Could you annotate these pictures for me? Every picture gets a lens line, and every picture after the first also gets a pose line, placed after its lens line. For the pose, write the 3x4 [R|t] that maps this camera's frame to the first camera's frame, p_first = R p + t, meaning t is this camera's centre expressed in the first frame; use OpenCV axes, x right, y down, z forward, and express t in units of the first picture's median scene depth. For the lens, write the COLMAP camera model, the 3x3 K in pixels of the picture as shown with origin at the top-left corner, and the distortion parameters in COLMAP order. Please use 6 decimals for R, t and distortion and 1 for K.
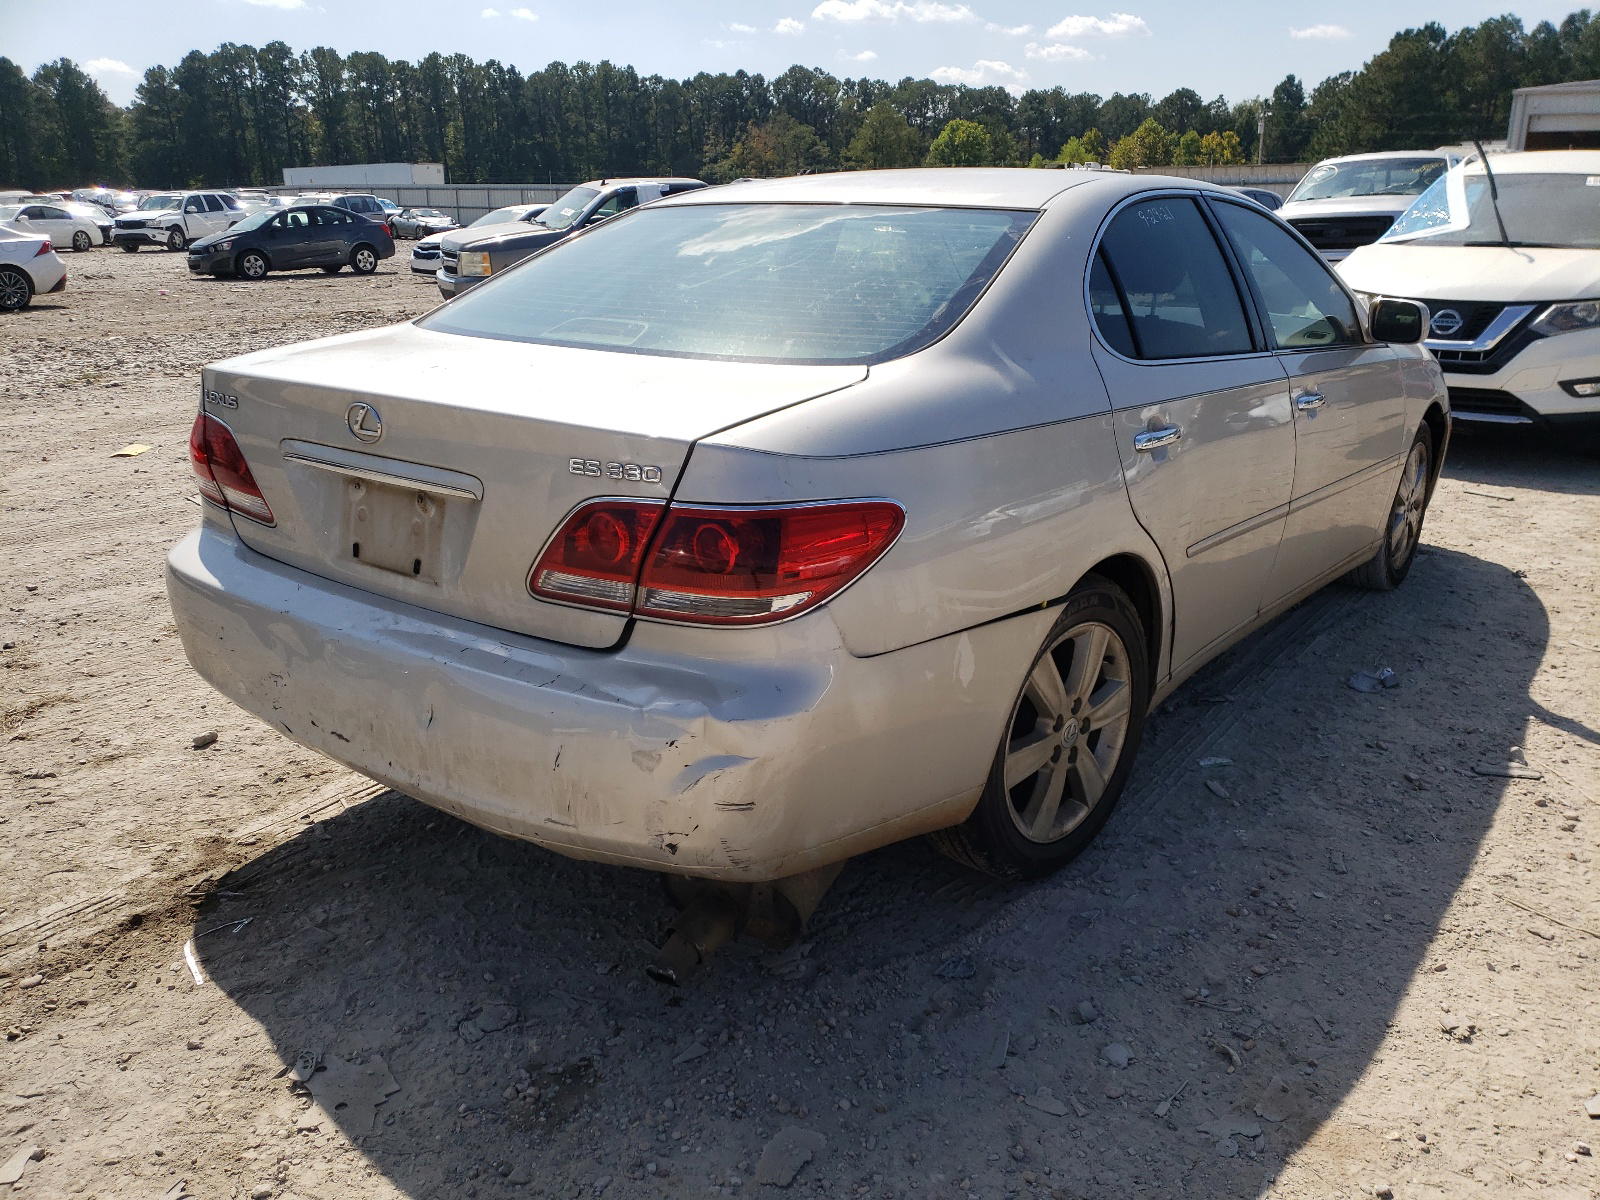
lens RADIAL K [[1245.3, 0, 799.9], [0, 1245.3, 571.5], [0, 0, 1]] dist [0.001315, -0.007780]
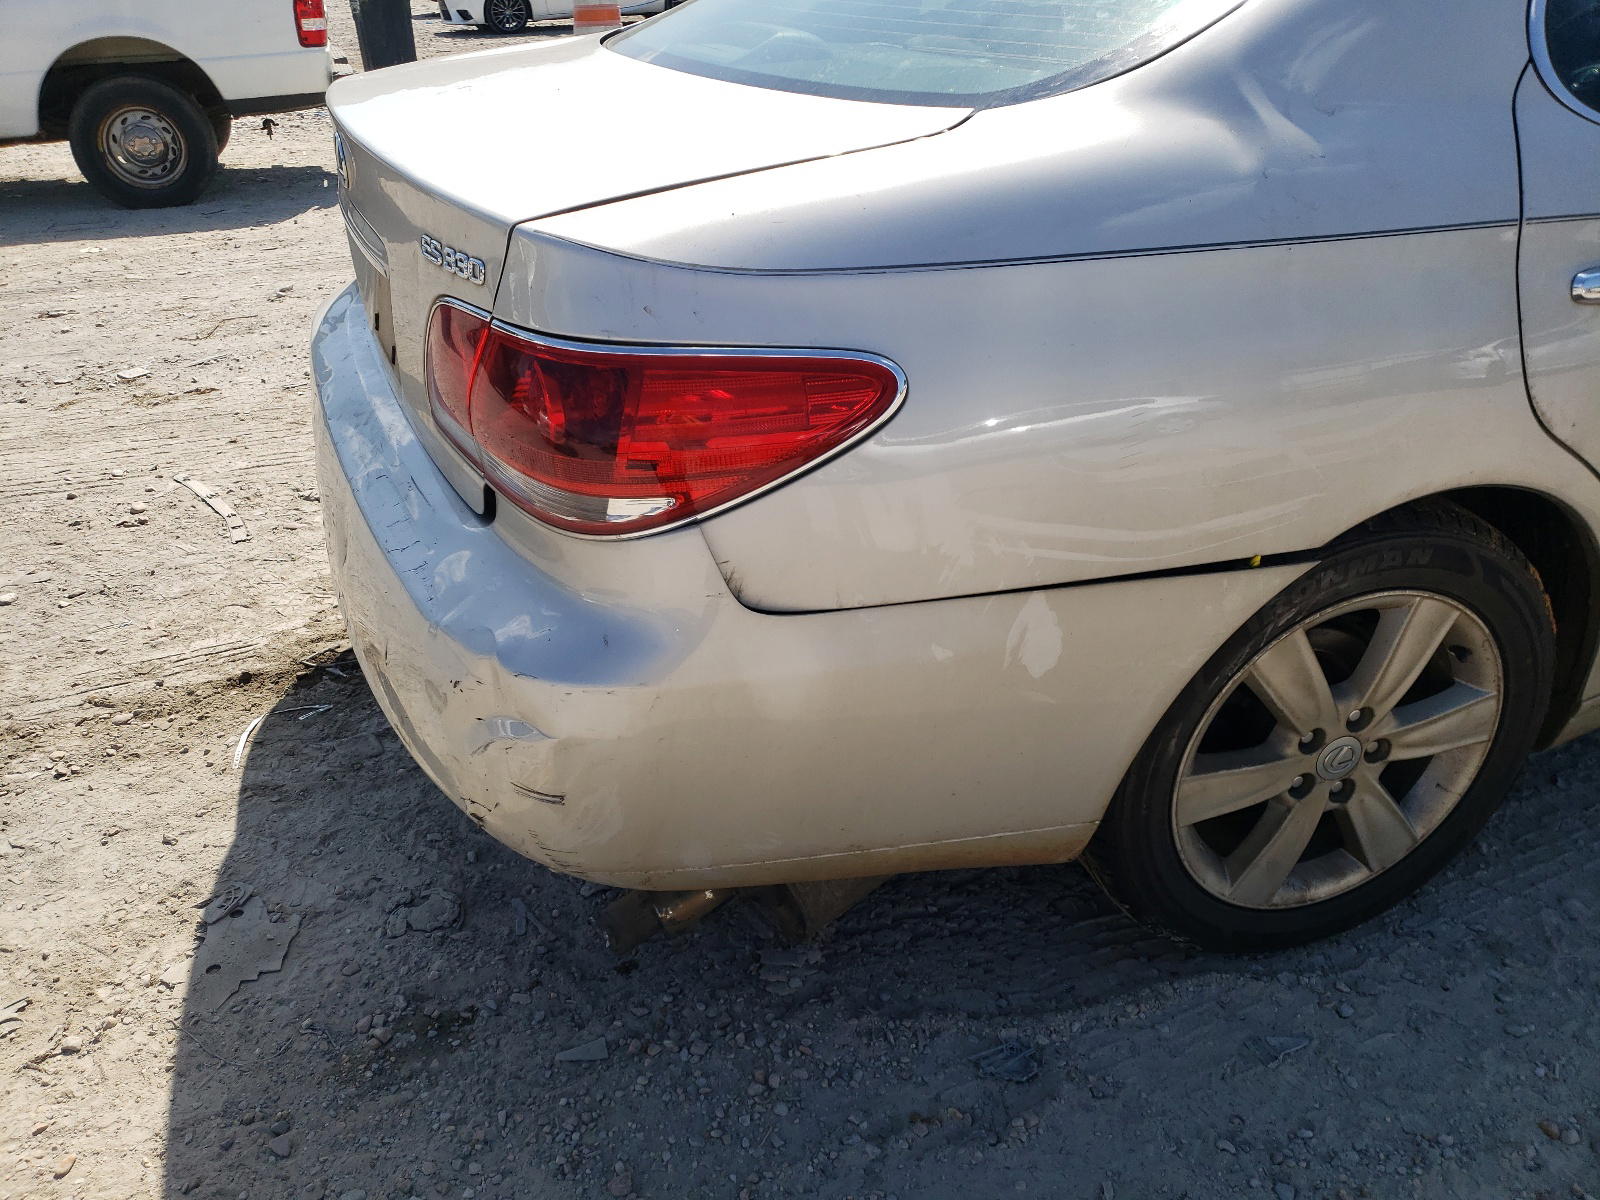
lens RADIAL K [[1245.3, 0, 799.9], [0, 1245.3, 571.5], [0, 0, 1]] dist [0.001315, -0.007780]
pose [[0.866924, 0.211398, -0.451390, 0.274617], [-0.115899, 0.966278, 0.229942, -0.076329], [0.484778, -0.147027, 0.862191, 0.406716]]
